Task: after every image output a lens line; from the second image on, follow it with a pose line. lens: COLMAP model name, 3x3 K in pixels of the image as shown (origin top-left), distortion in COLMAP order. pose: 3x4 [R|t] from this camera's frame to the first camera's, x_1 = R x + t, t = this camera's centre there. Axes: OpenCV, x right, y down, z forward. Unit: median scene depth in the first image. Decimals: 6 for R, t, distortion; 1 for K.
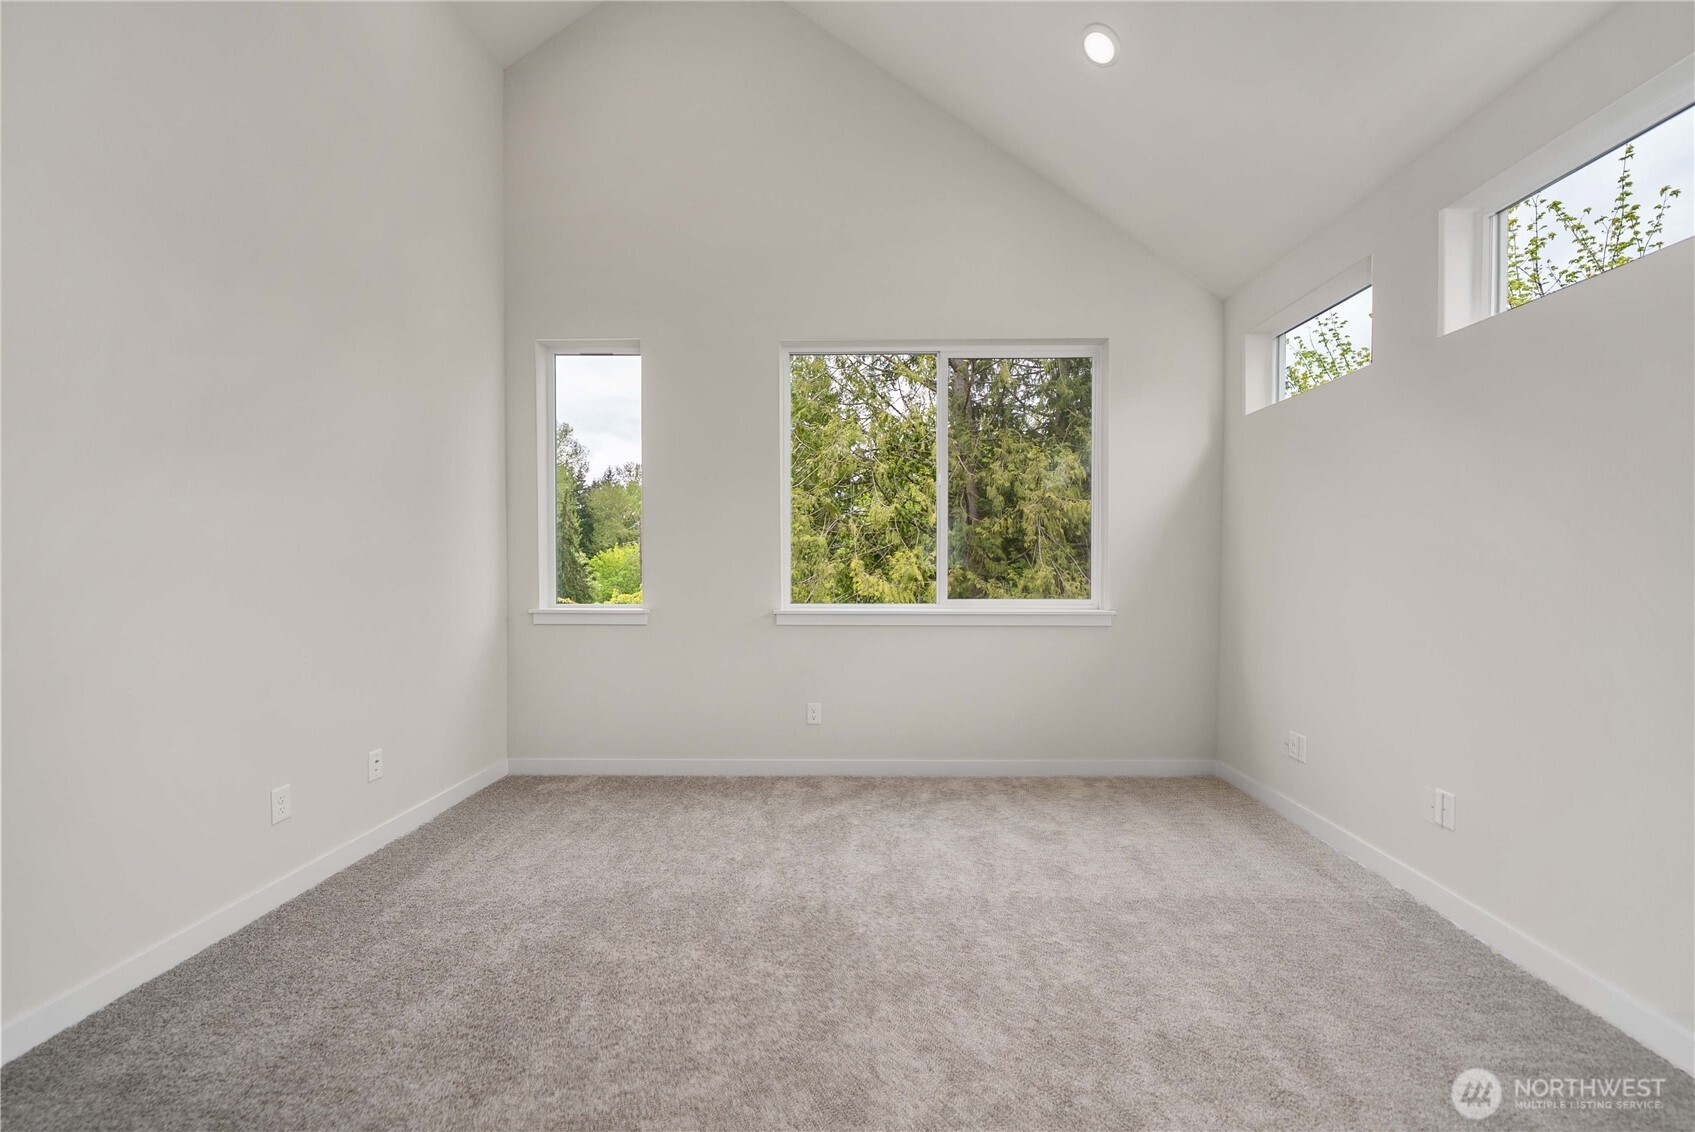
lens RADIAL K [[659.1, 0, 849.0], [0, 659.1, 549.3], [0, 0, 1]] dist [-0.003261, 0.000285]
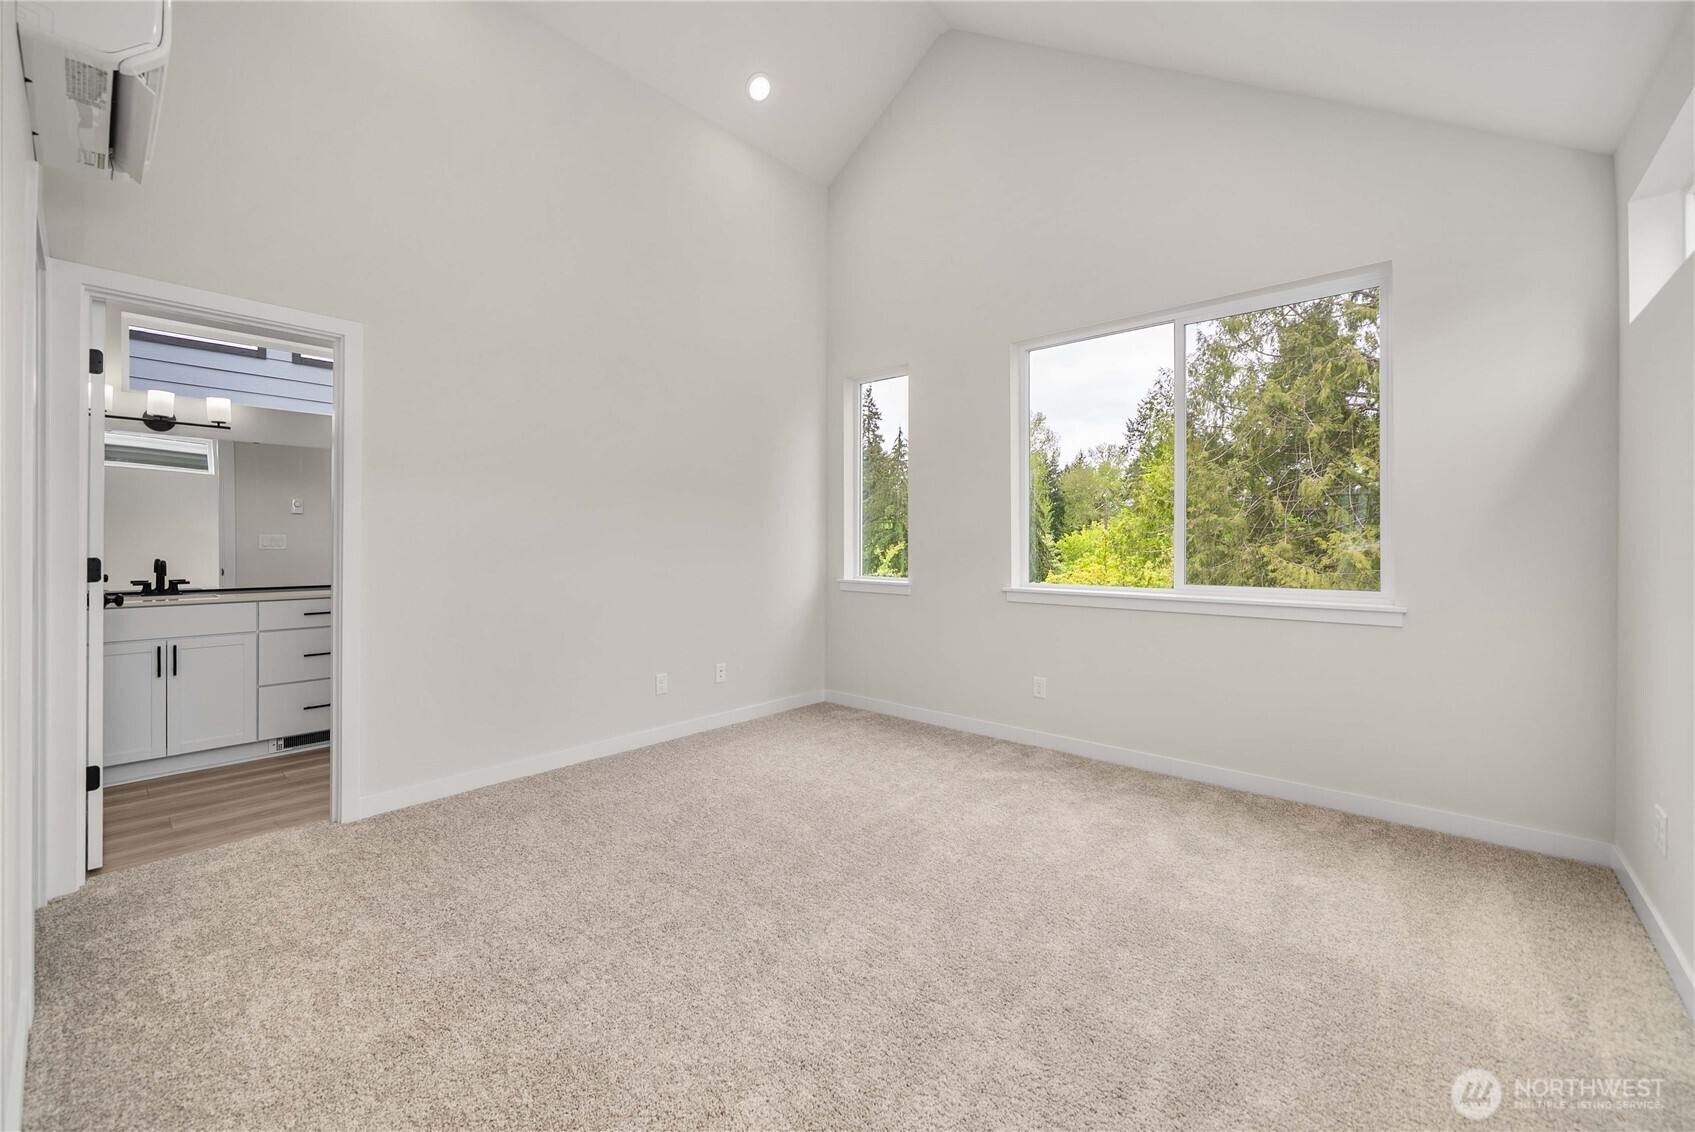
lens RADIAL K [[656.7, 0, 849.4], [0, 656.7, 532.0], [0, 0, 1]] dist [-0.001366, 0.000345]
pose [[0.765486, -0.009584, -0.643381, 0.402577], [0.010029, 0.999945, -0.002963, 0.001612], [0.643374, -0.004184, 0.765540, 0.006690]]
